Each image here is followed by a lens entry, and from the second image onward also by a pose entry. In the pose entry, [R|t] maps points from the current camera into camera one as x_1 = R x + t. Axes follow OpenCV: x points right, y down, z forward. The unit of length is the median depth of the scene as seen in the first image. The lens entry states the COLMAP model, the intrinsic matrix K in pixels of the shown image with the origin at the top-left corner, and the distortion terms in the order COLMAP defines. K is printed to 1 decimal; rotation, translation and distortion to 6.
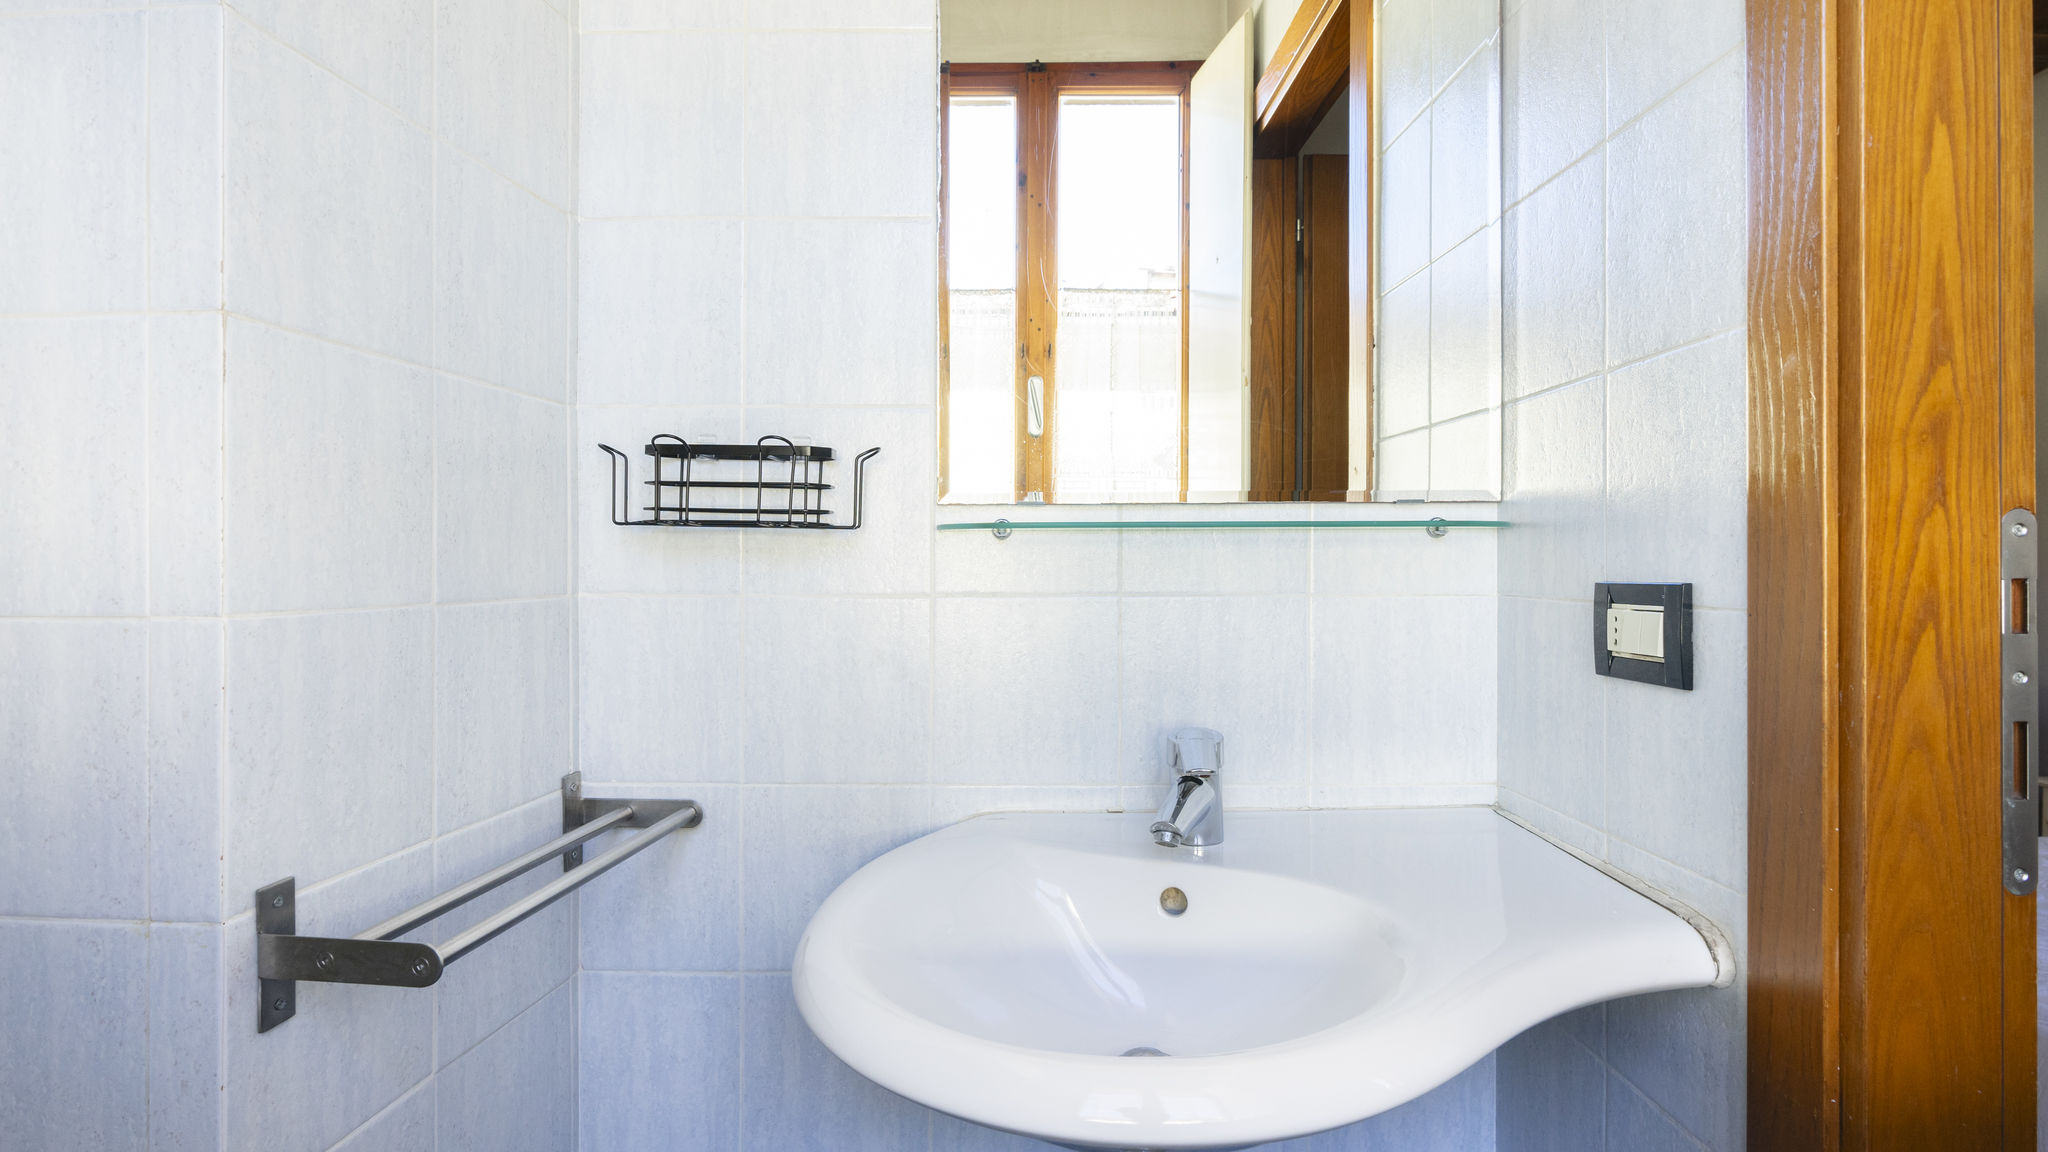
lens RADIAL K [[1007.9, 0, 1032.8], [0, 1007.9, 549.2], [0, 0, 1]] dist [-0.008788, 0.001565]
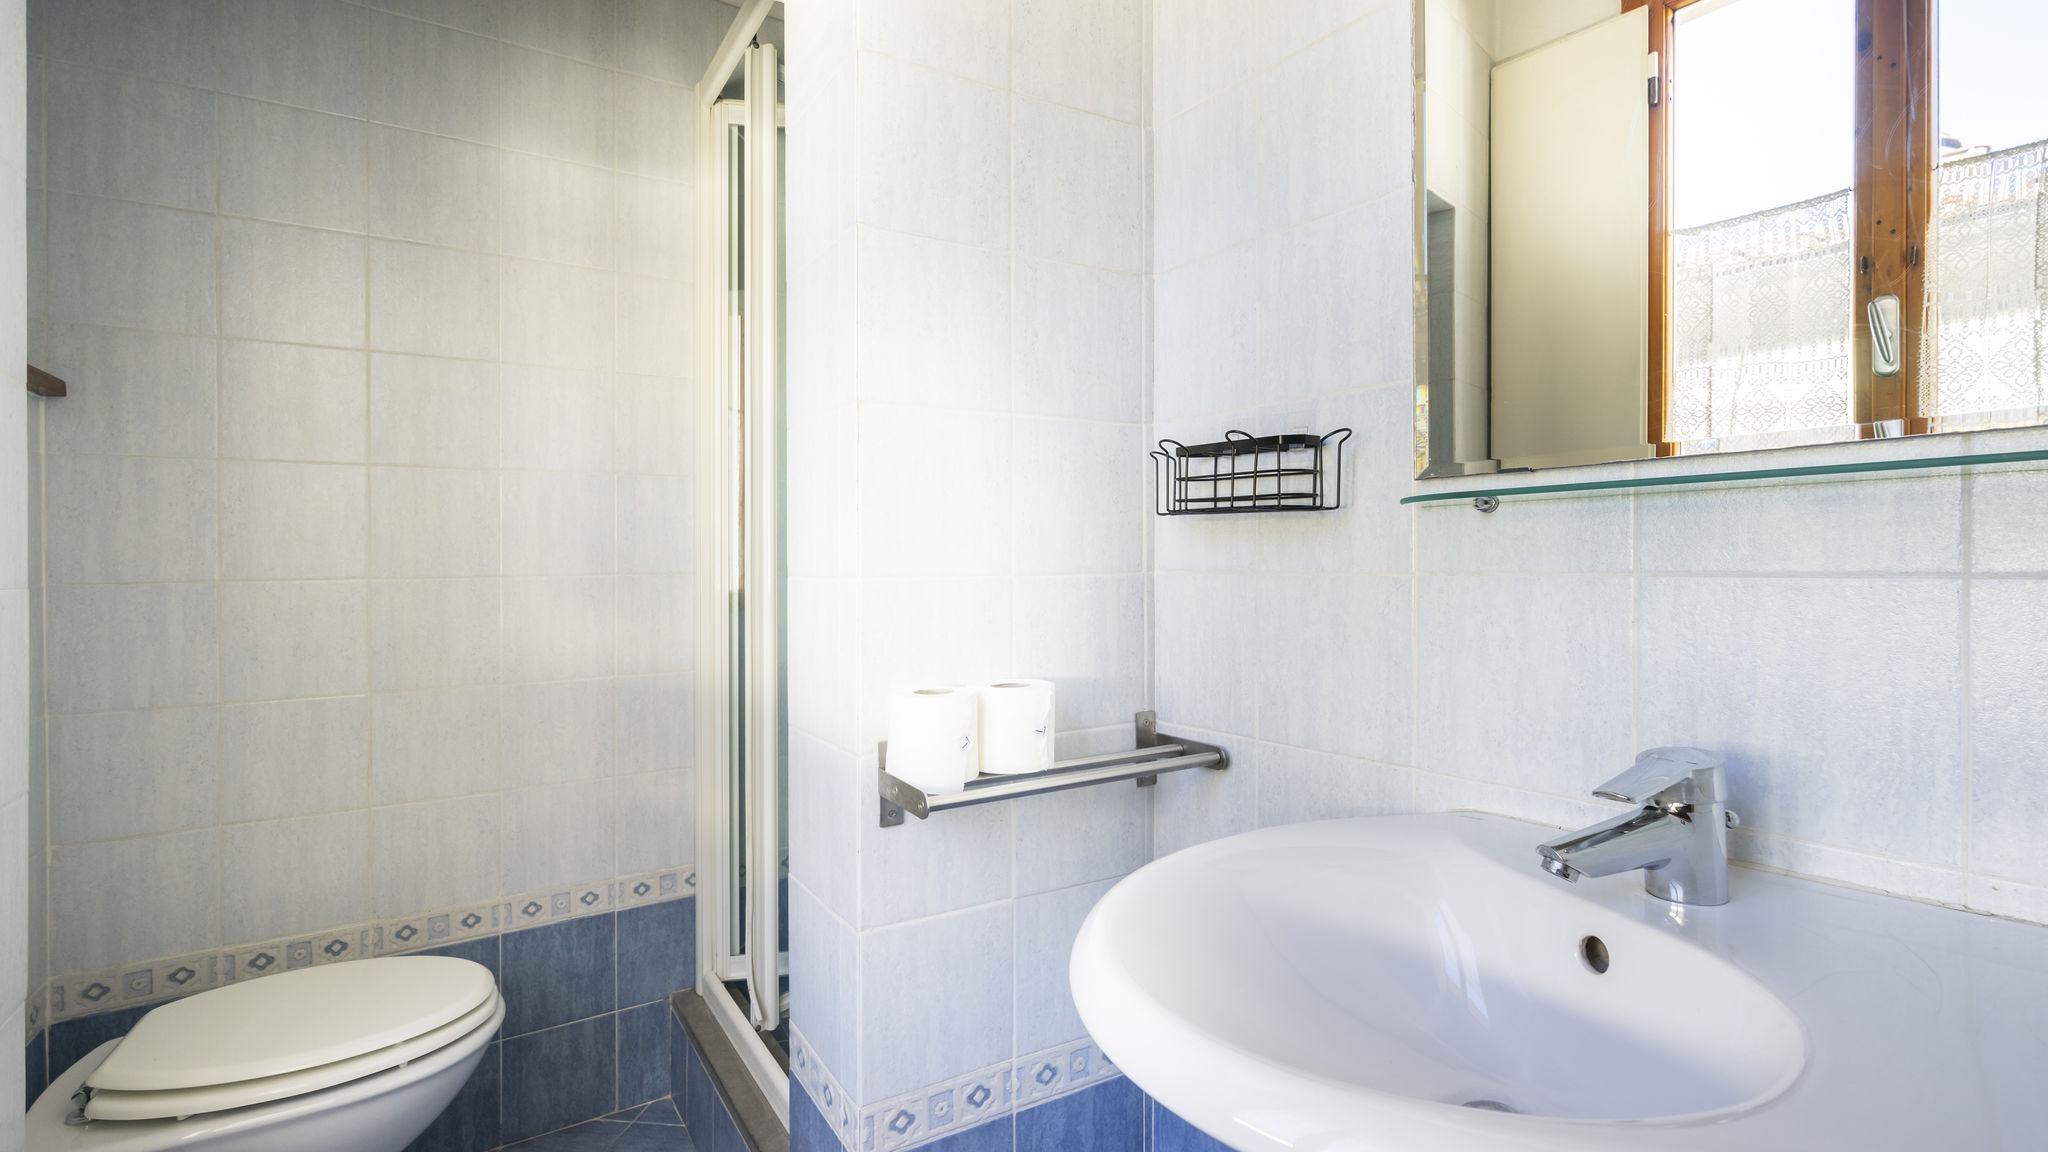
lens RADIAL K [[932.0, 0, 1047.7], [0, 932.0, 547.5], [0, 0, 1]] dist [-0.002889, 0.003039]
pose [[0.602135, -0.019551, -0.798155, 0.415008], [0.021460, 0.999735, -0.008299, 0.021610], [0.798106, -0.012132, 0.602395, 0.185789]]
